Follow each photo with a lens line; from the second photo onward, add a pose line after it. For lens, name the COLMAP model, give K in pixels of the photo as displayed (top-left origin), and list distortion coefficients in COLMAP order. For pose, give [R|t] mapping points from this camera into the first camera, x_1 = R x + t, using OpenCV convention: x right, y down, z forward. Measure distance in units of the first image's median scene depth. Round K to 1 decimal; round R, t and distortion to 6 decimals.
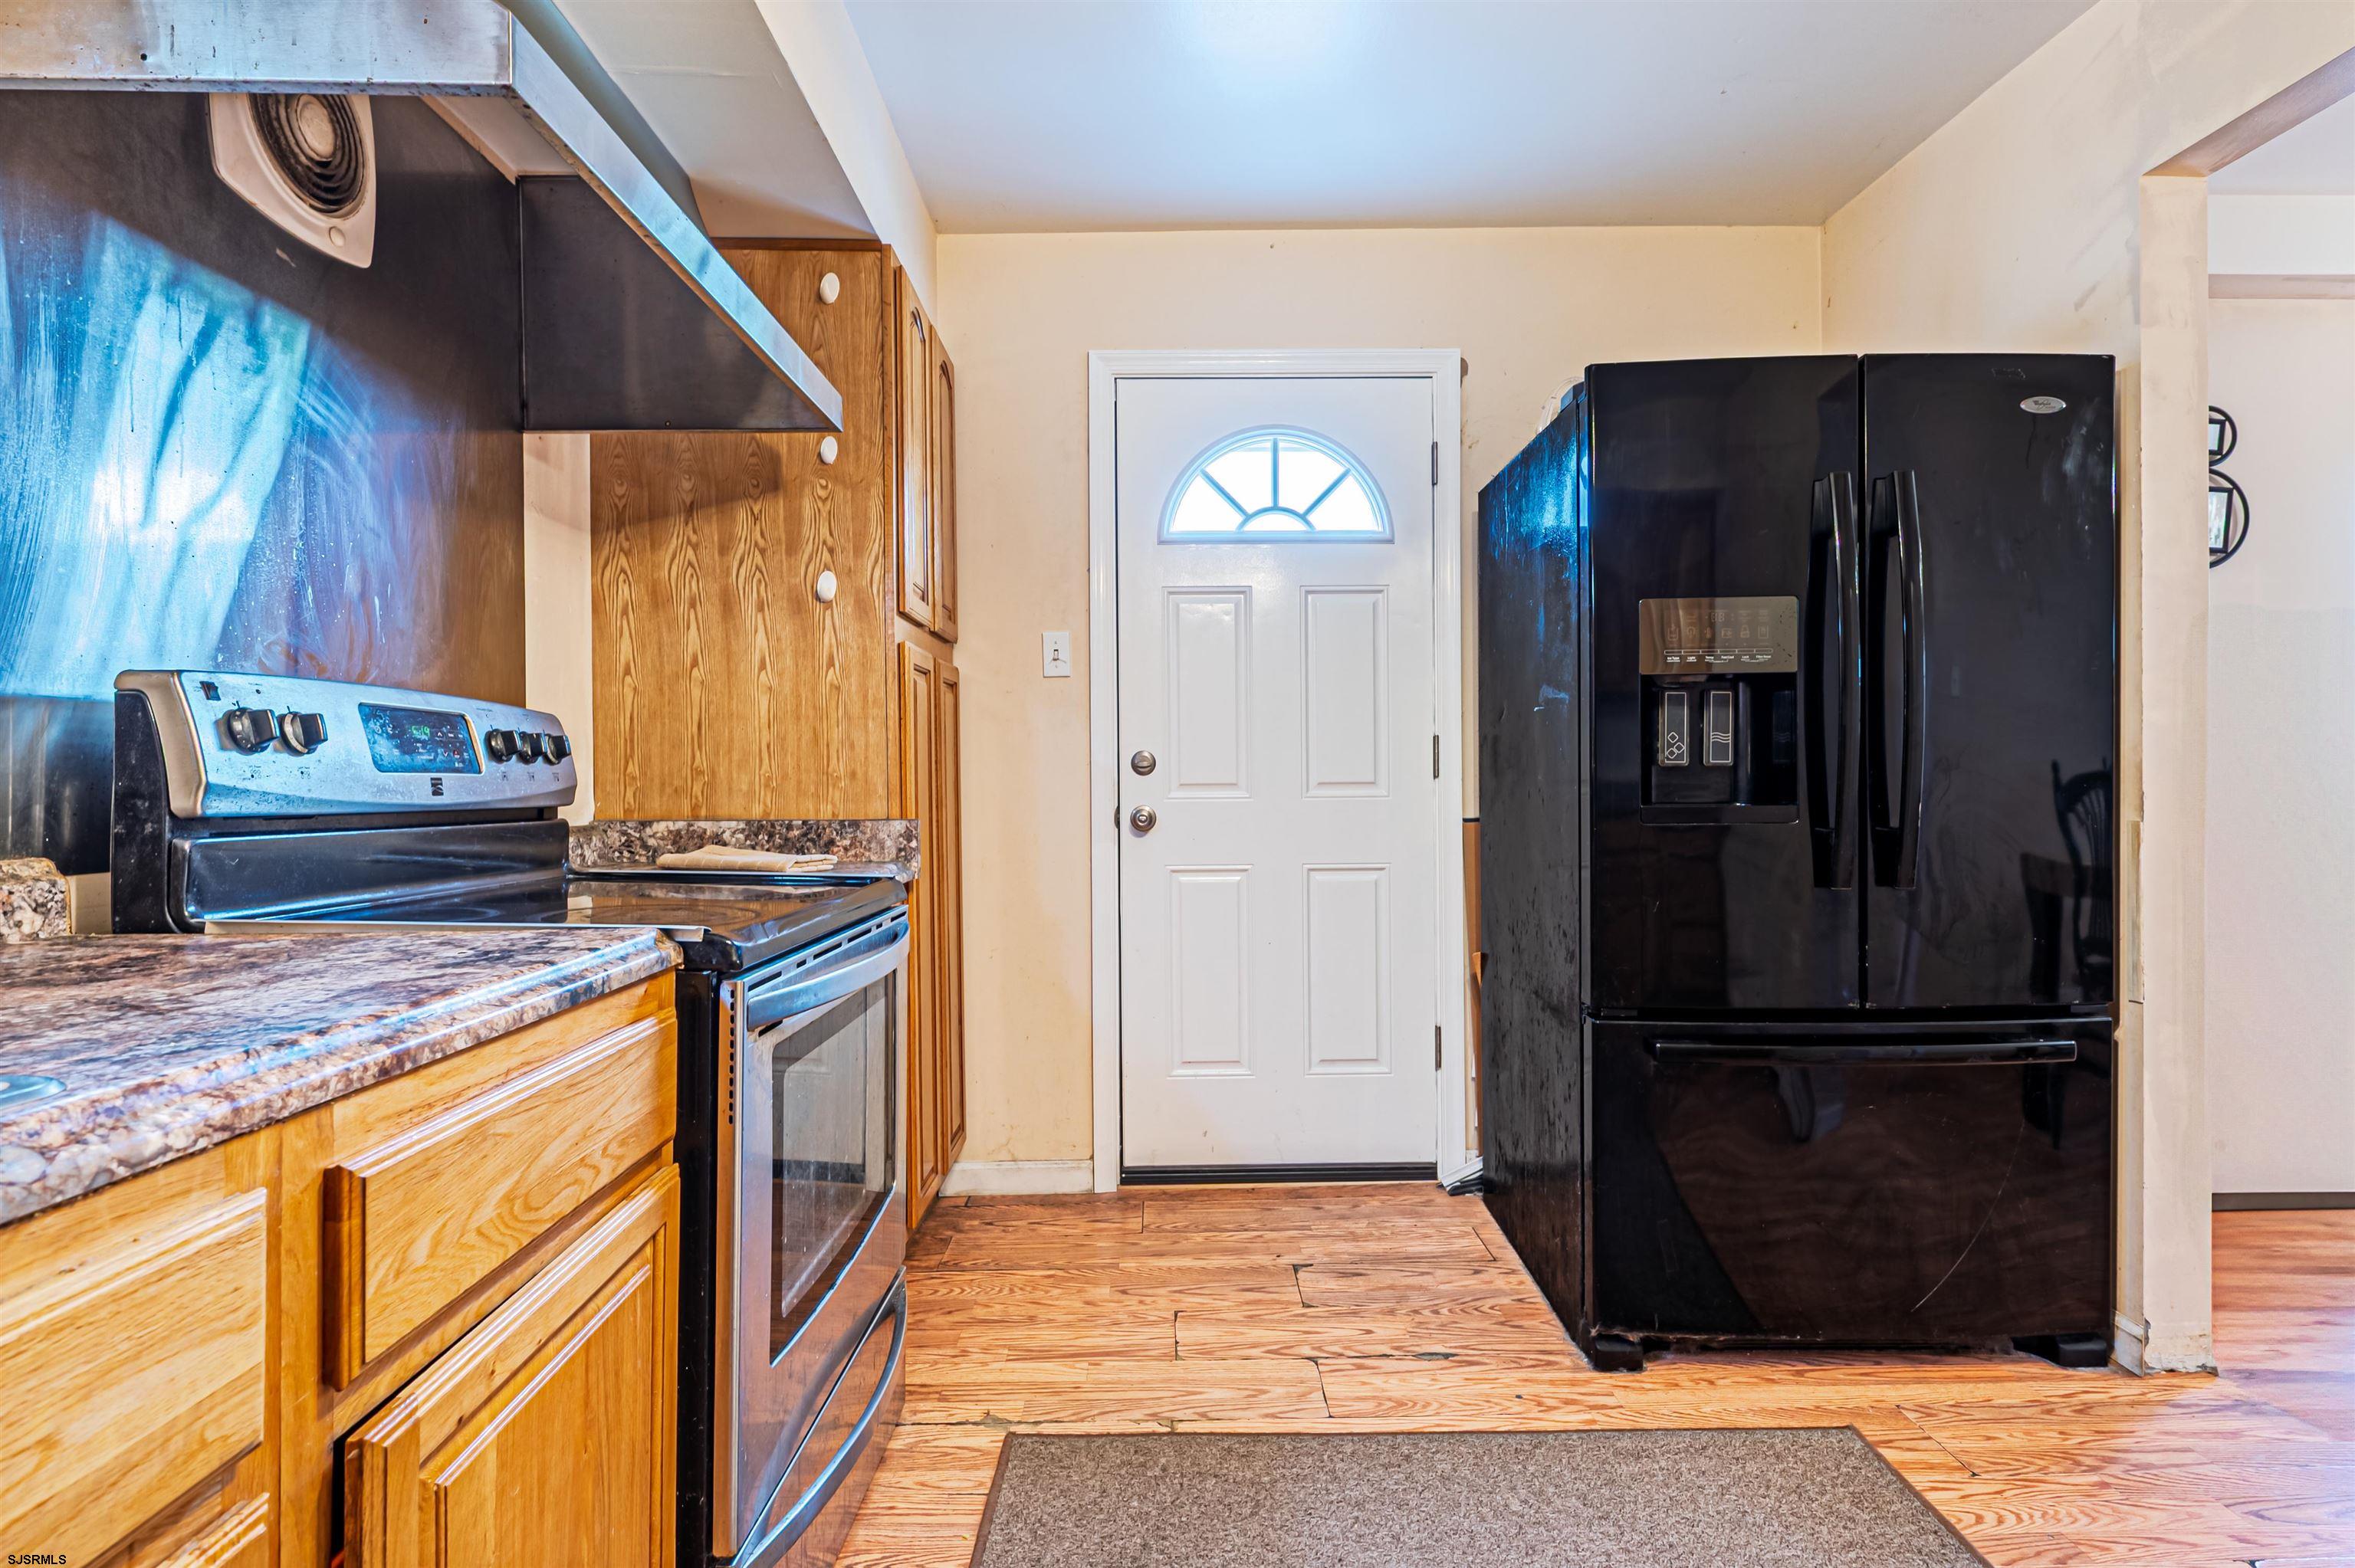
lens RADIAL K [[1131.1, 0, 1187.6], [0, 1131.1, 785.8], [0, 0, 1]] dist [0.004955, 0.000154]
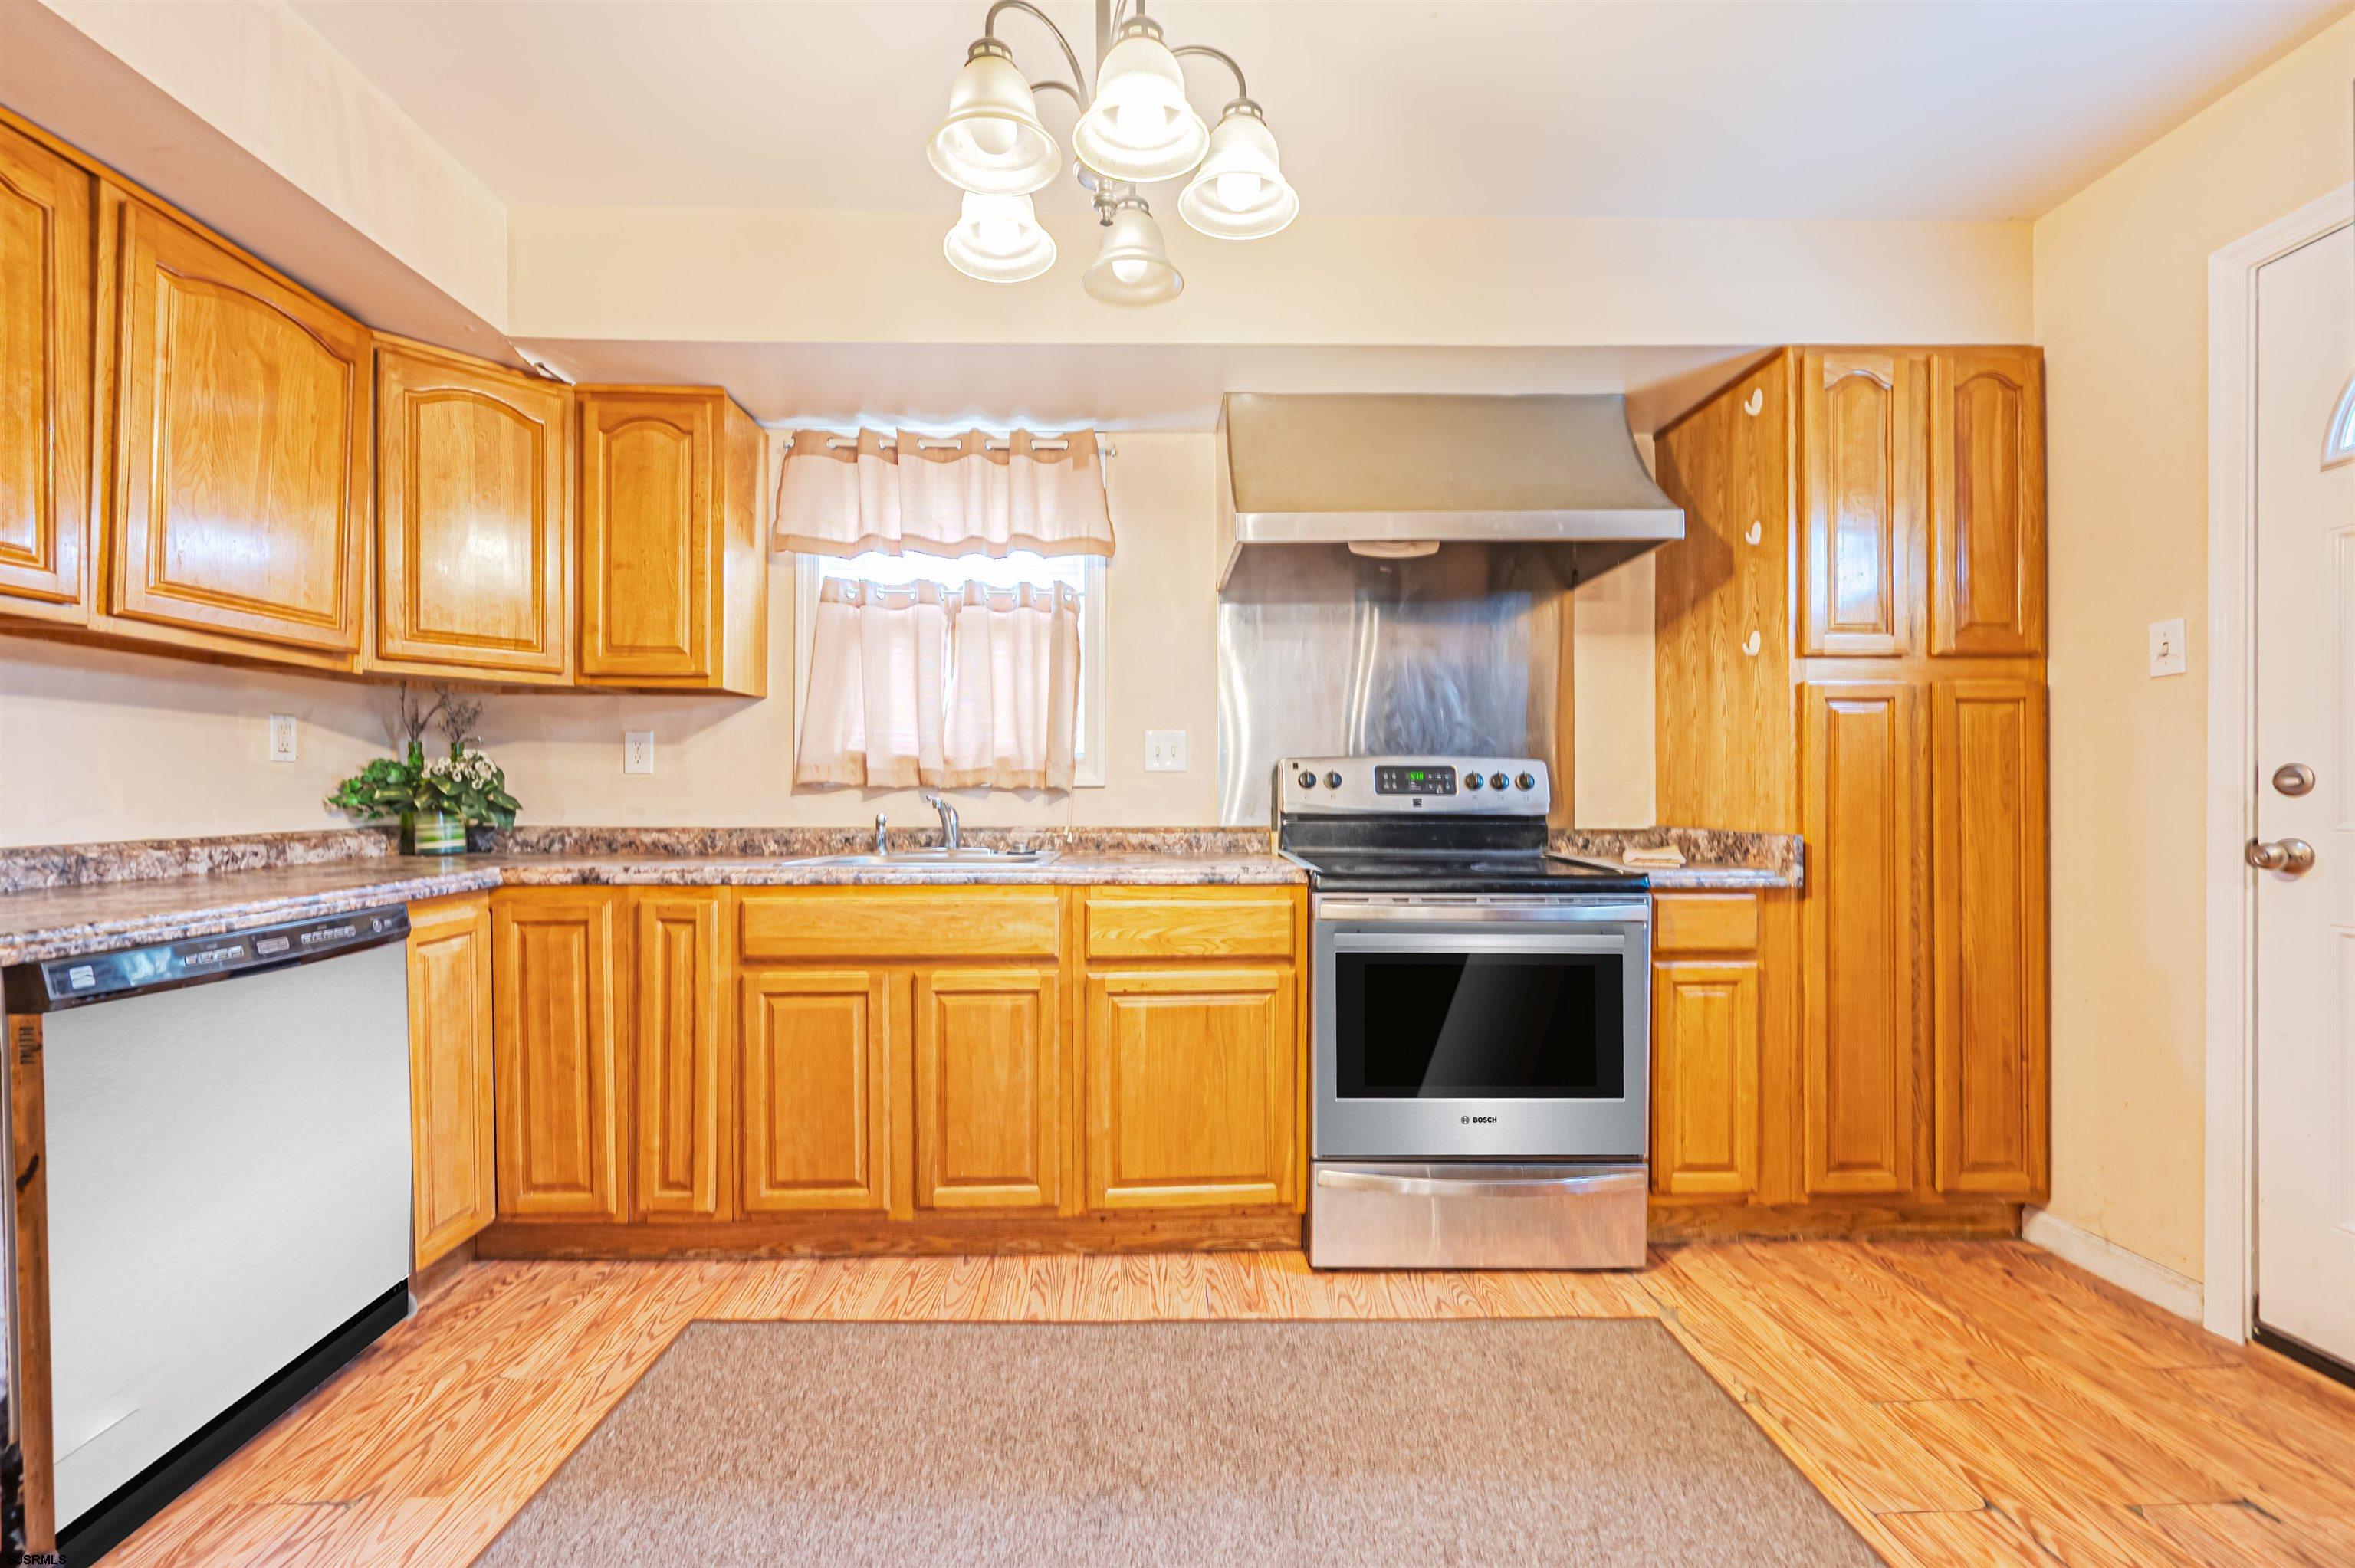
lens RADIAL K [[952.1, 0, 1189.7], [0, 952.1, 789.8], [0, 0, 1]] dist [-0.001280, 0.000114]
pose [[0.028909, 0.001003, -0.999582, 0.707212], [-0.003649, 0.999993, 0.000897, -0.015208], [0.999575, 0.003622, 0.028912, 0.351464]]
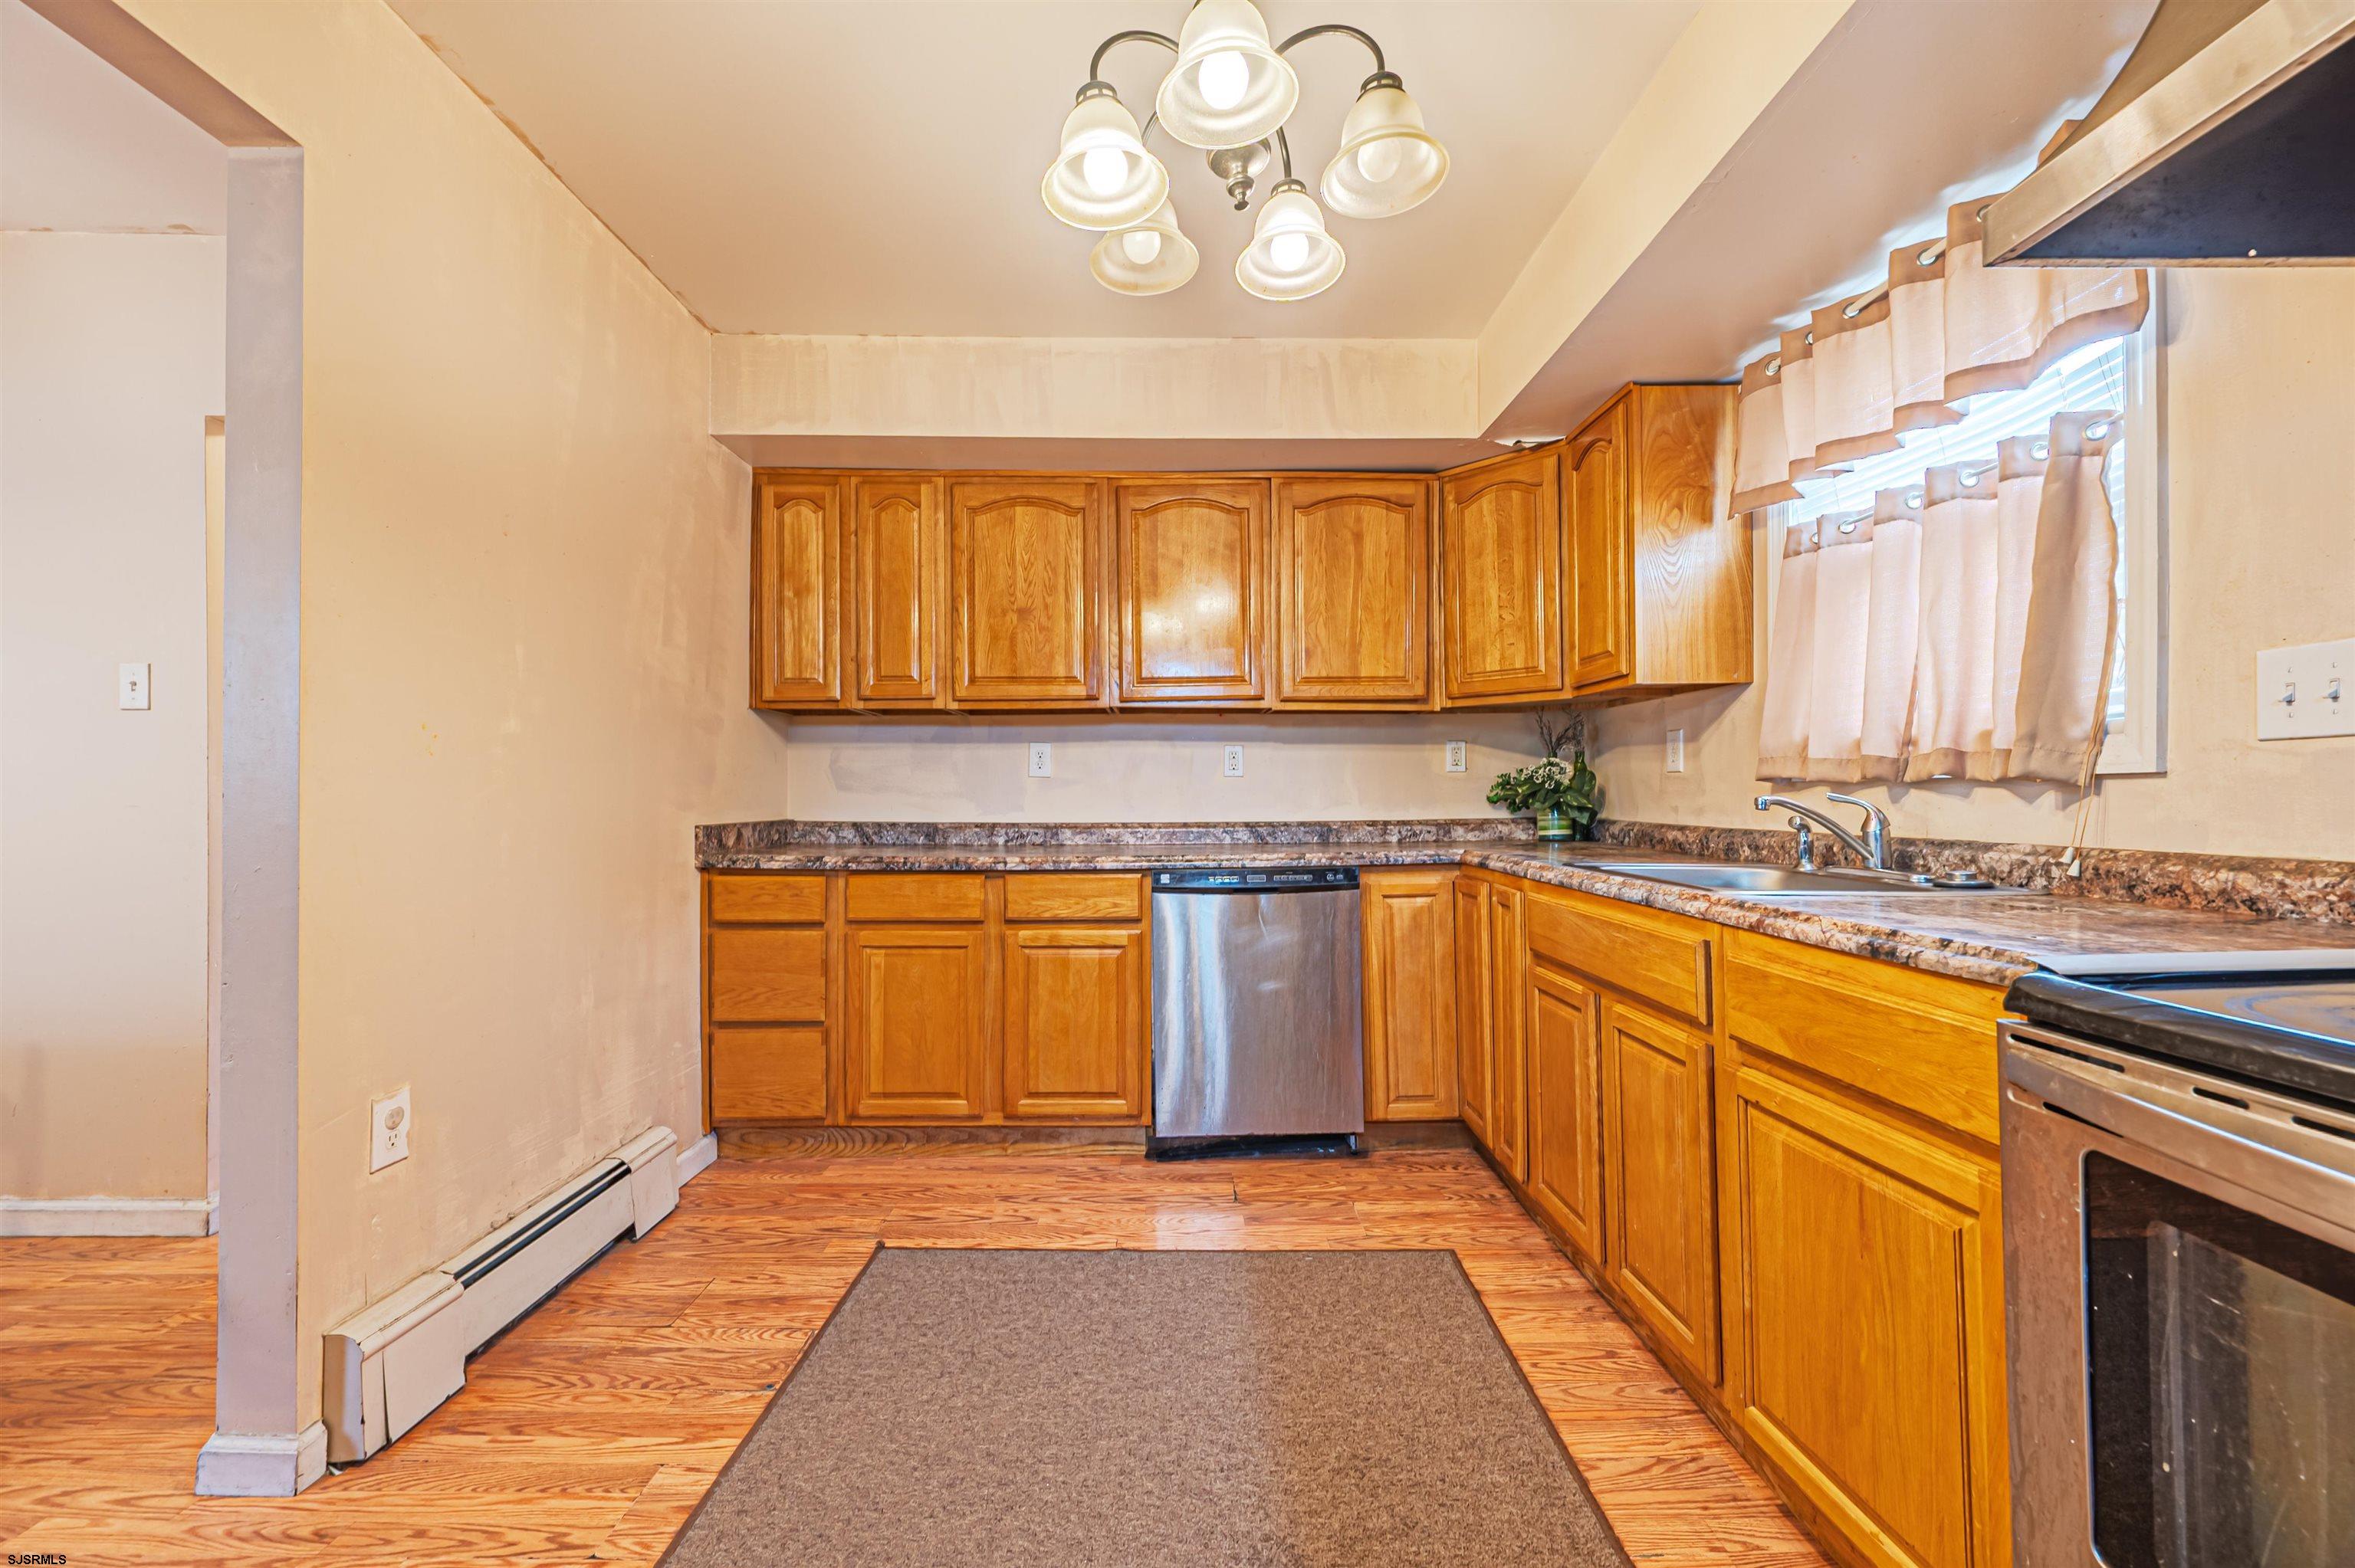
lens RADIAL K [[952.1, 0, 1177.2], [0, 952.1, 778.0], [0, 0, 1]] dist [-0.001280, 0.000114]
pose [[-0.999798, 0.008506, 0.018203, 0.132673], [0.008200, 0.999824, -0.016860, -0.009875], [-0.018343, -0.016708, -0.999692, 0.897468]]
